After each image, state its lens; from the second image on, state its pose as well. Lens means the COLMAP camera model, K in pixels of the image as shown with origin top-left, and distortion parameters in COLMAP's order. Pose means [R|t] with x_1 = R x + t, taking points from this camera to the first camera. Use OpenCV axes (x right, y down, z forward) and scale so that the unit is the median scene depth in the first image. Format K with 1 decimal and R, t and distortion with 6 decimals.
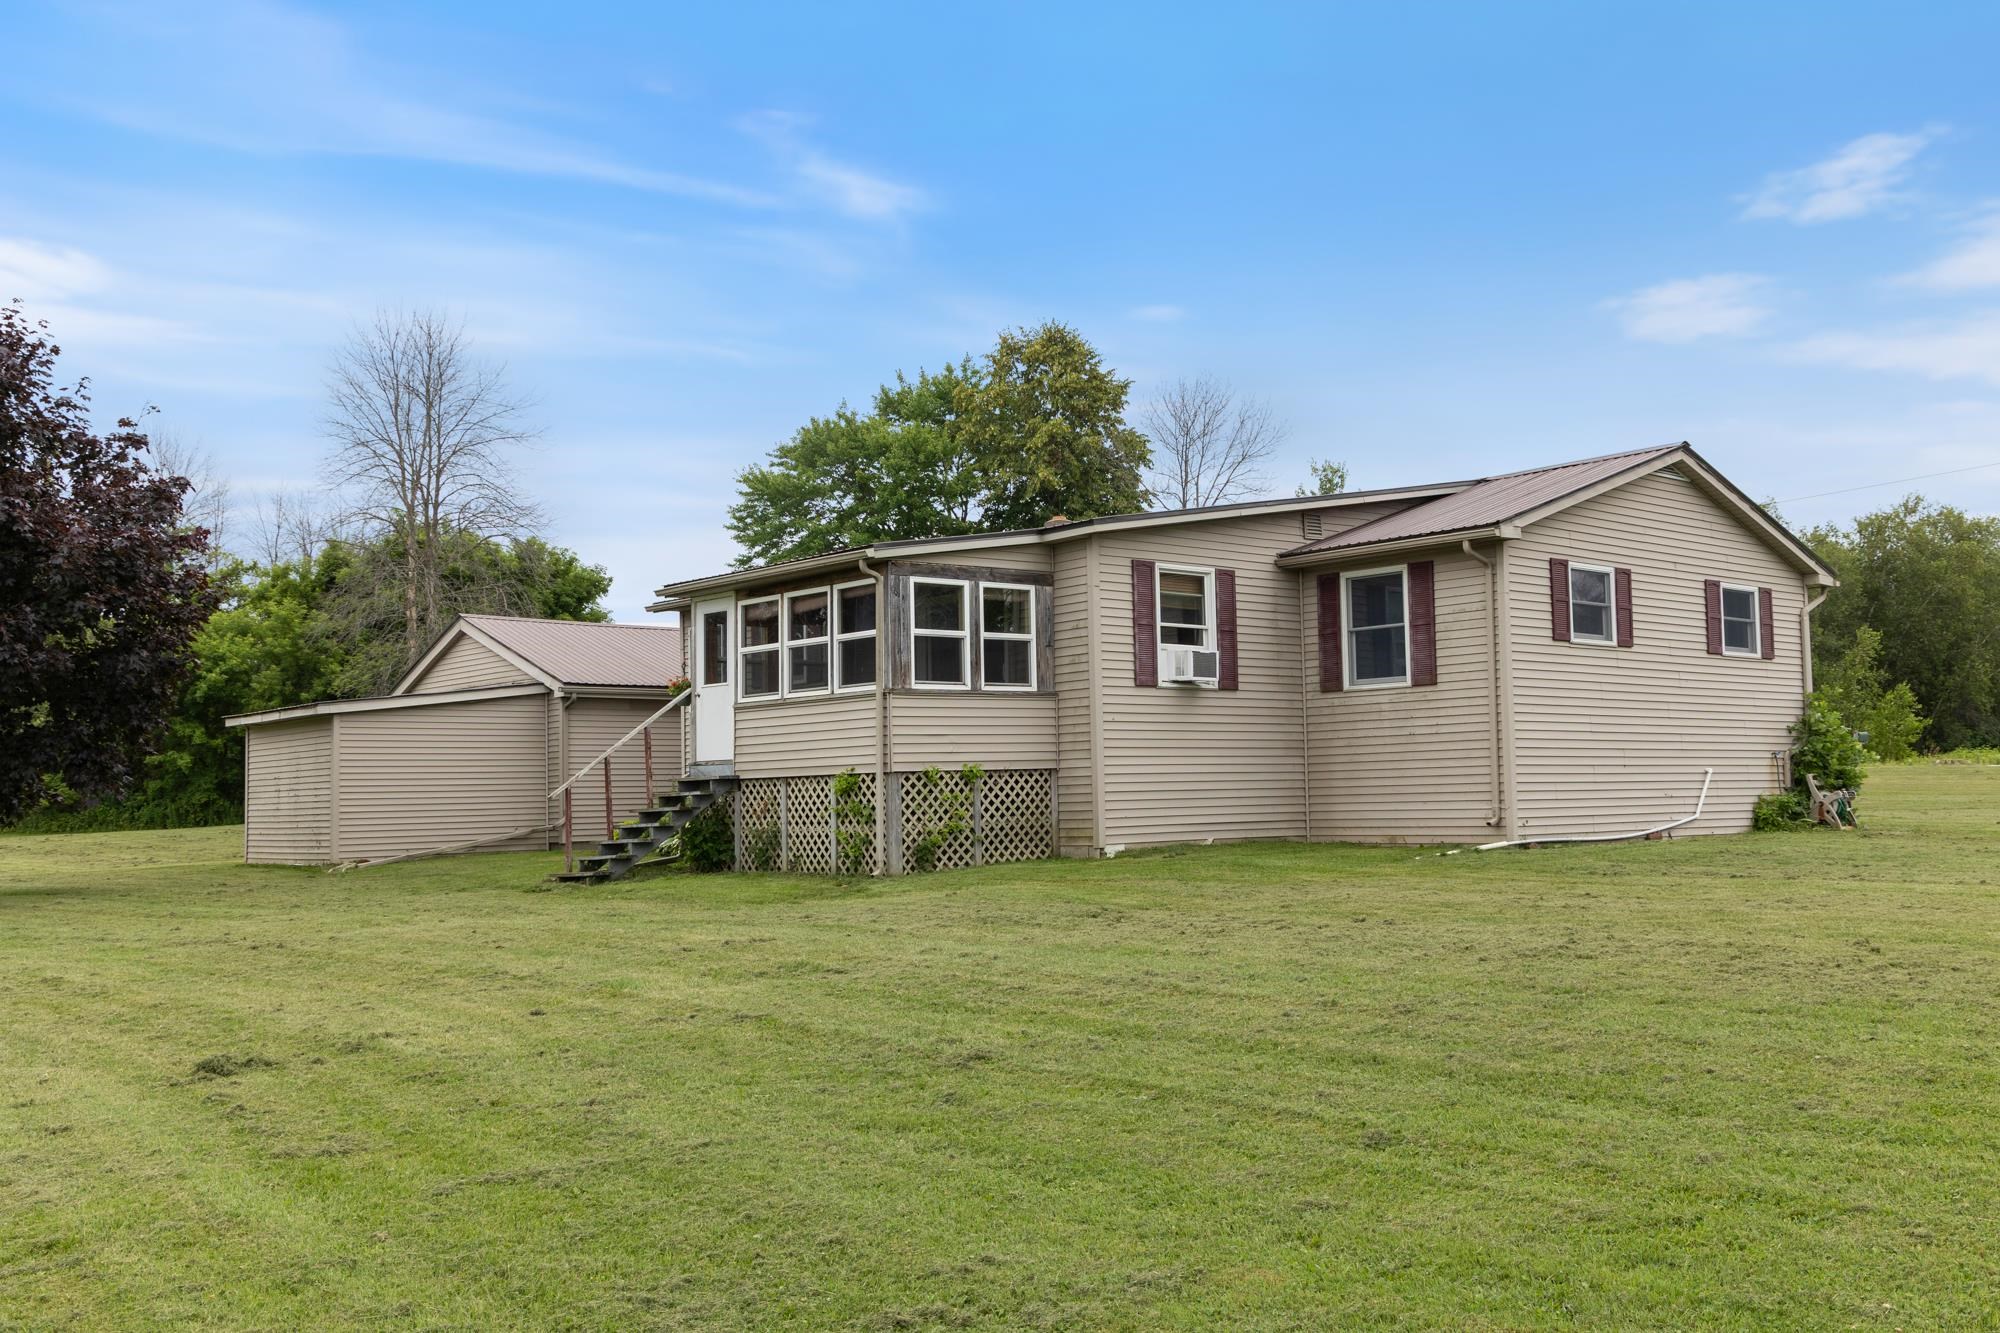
lens RADIAL K [[1883.5, 0, 1000.0], [0, 1883.5, 666.5], [0, 0, 1]] dist [0.009730, 0.012843]
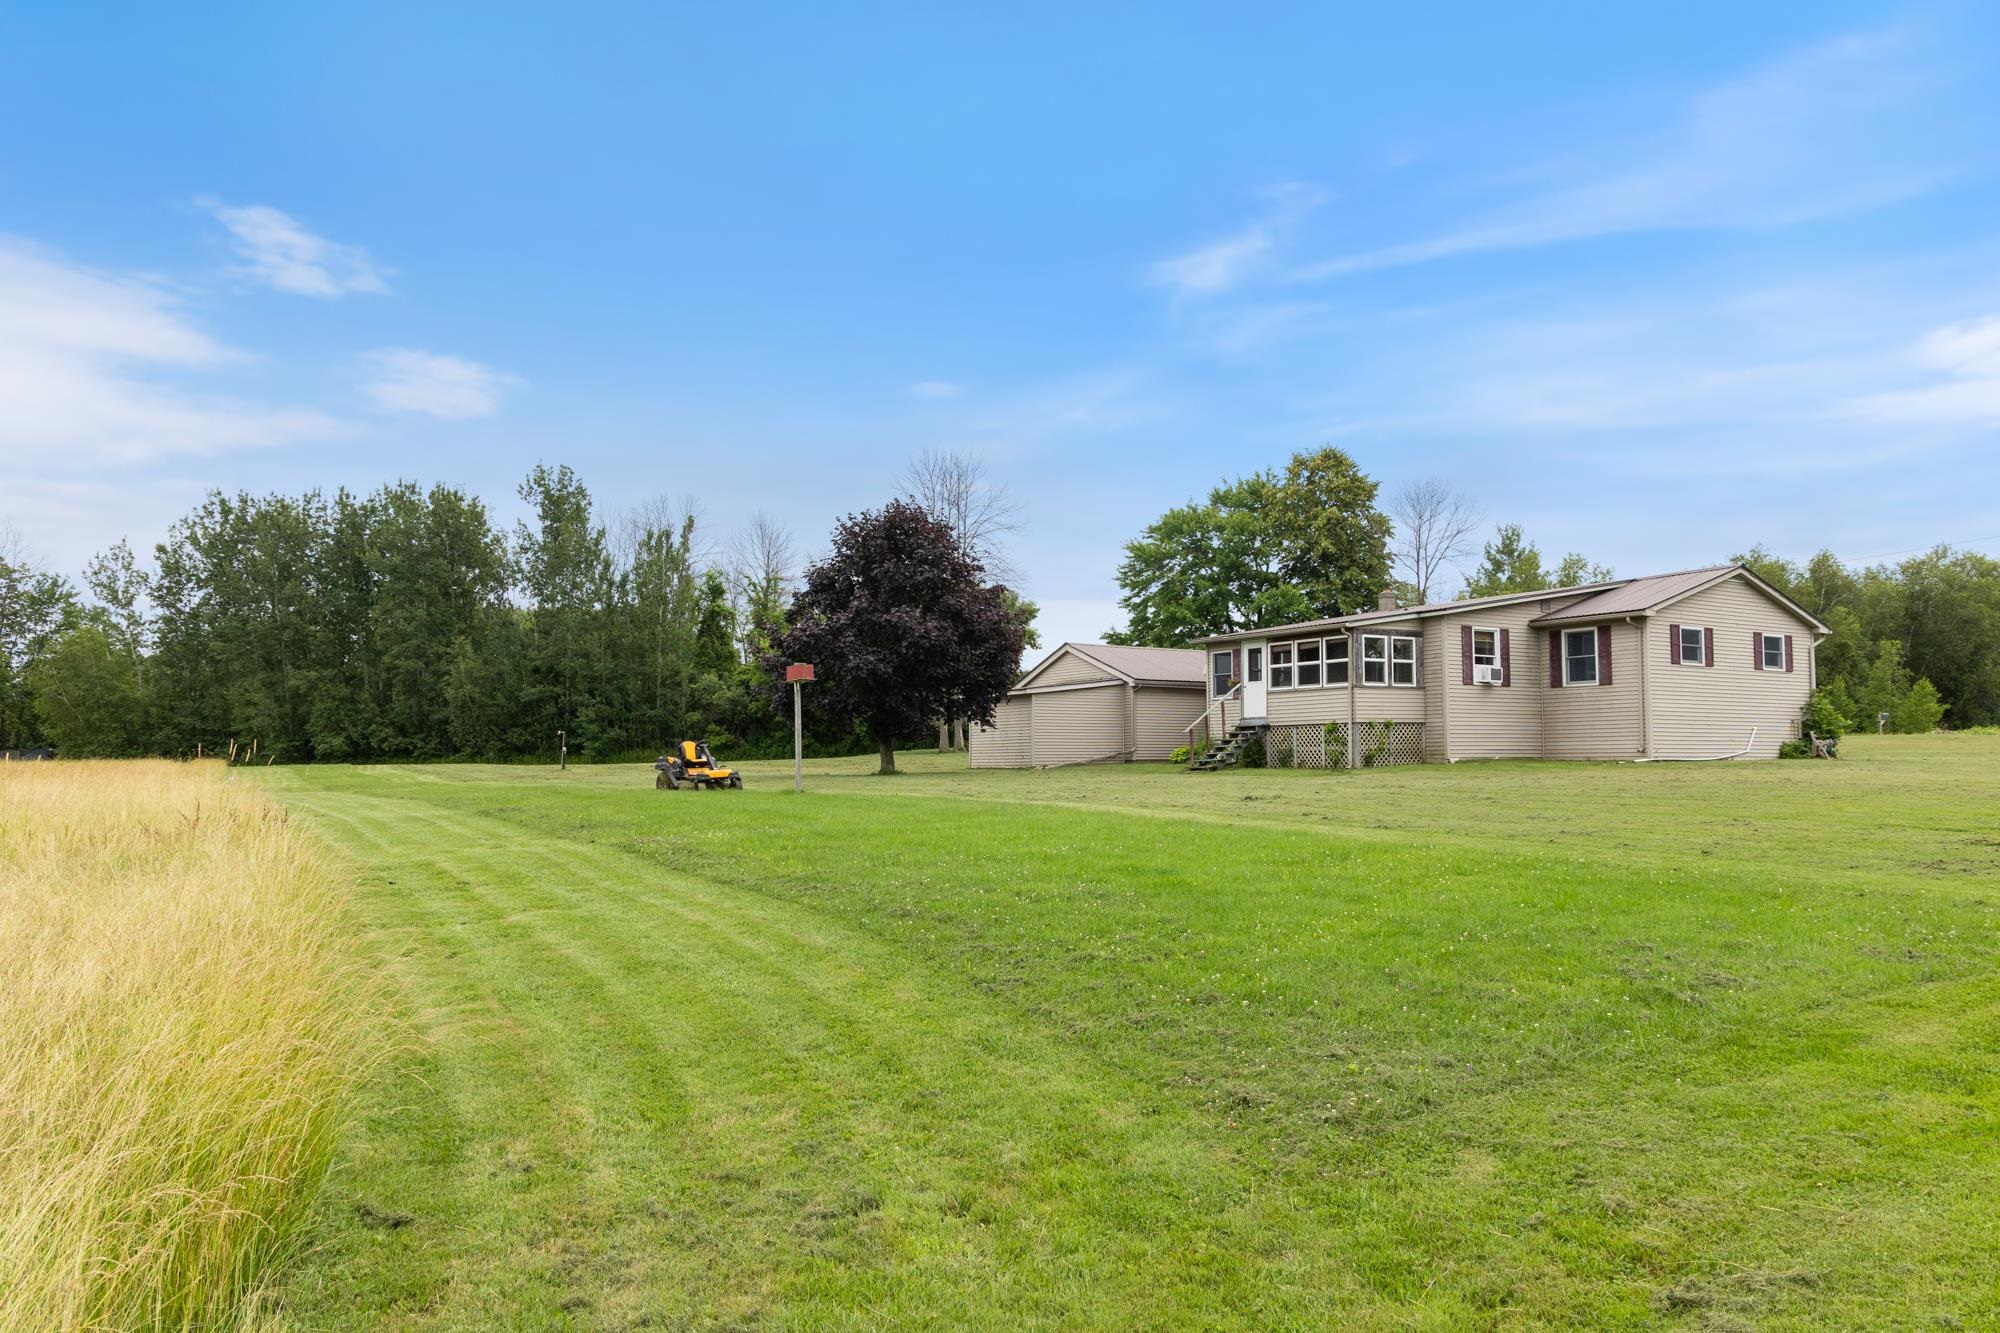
lens RADIAL K [[1354.3, 0, 1000.0], [0, 1354.3, 666.5], [0, 0, 1]] dist [0.003449, -0.002391]
pose [[0.985005, 0.004995, -0.172455, -0.170324], [-0.004225, 0.999979, 0.004829, -0.014185], [0.172475, -0.004028, 0.985006, -0.572866]]
